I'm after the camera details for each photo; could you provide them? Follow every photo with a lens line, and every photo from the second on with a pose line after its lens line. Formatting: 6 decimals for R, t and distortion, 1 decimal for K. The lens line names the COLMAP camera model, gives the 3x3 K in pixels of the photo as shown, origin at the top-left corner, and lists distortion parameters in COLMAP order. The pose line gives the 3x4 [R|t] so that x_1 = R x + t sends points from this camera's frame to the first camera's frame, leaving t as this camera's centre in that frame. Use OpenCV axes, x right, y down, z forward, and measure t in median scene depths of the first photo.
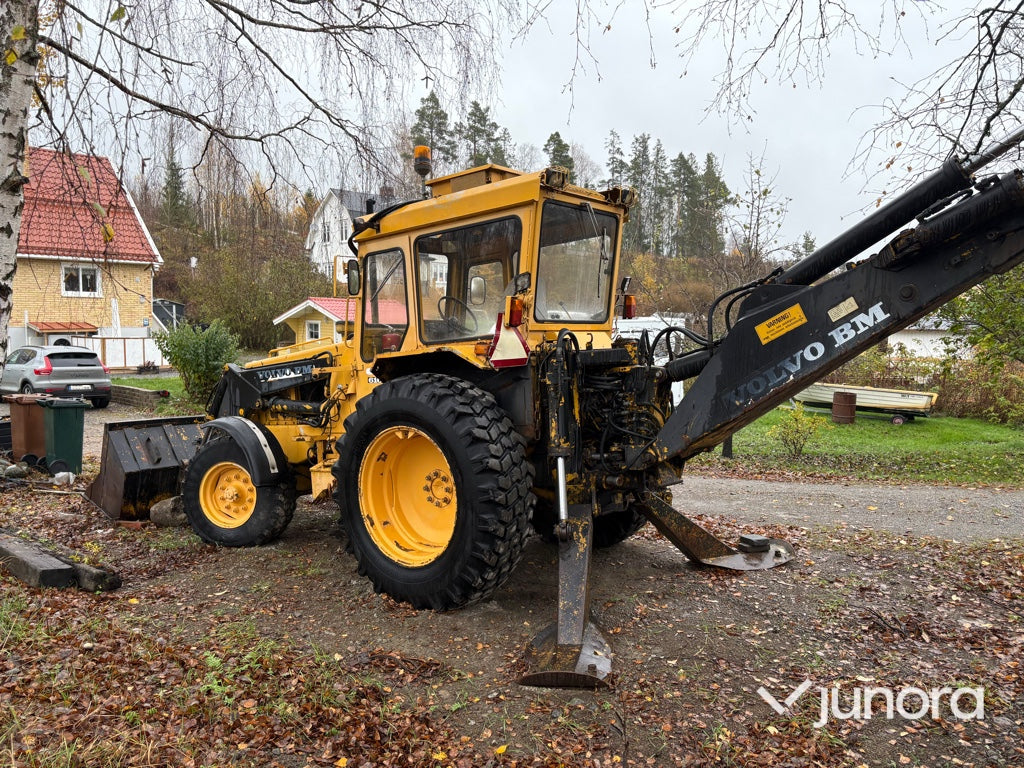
lens RADIAL K [[774.0, 0, 517.1], [0, 774.0, 386.8], [0, 0, 1]] dist [0.059845, -0.063051]
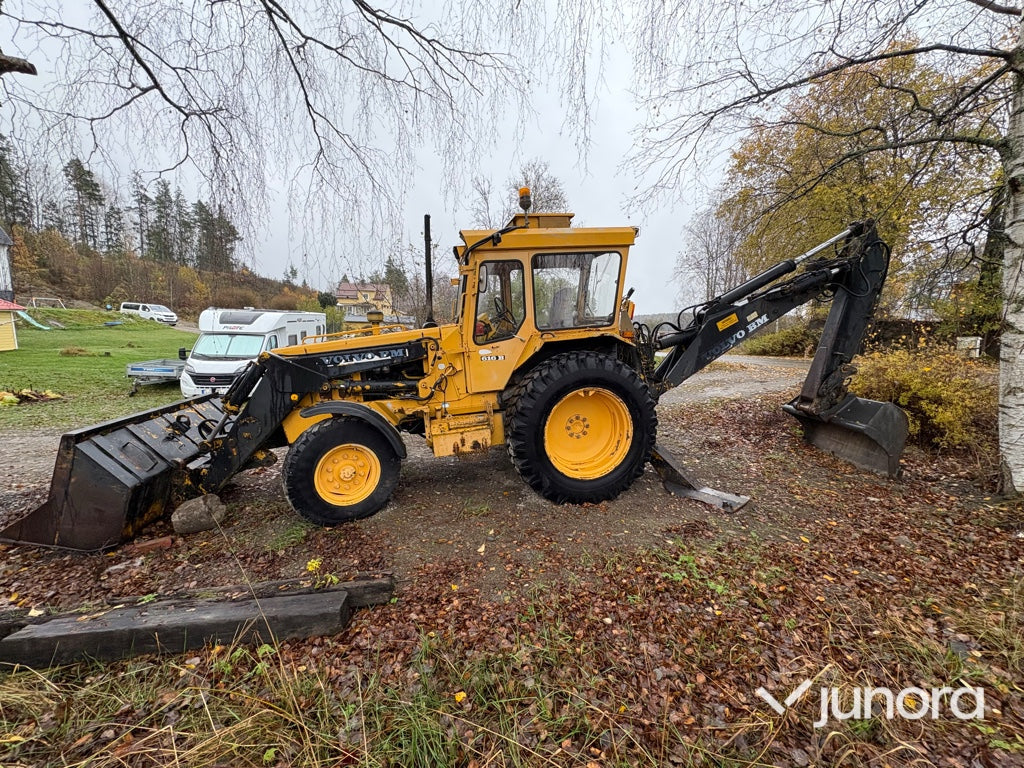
lens RADIAL K [[405.9, 0, 513.1], [0, 405.9, 382.5], [0, 0, 1]] dist [0.000301, 0.000062]
pose [[0.642359, -0.100489, 0.759787, -0.645581], [0.041010, 0.994453, 0.096854, -0.030989], [-0.765306, -0.031056, 0.642917, 0.483868]]
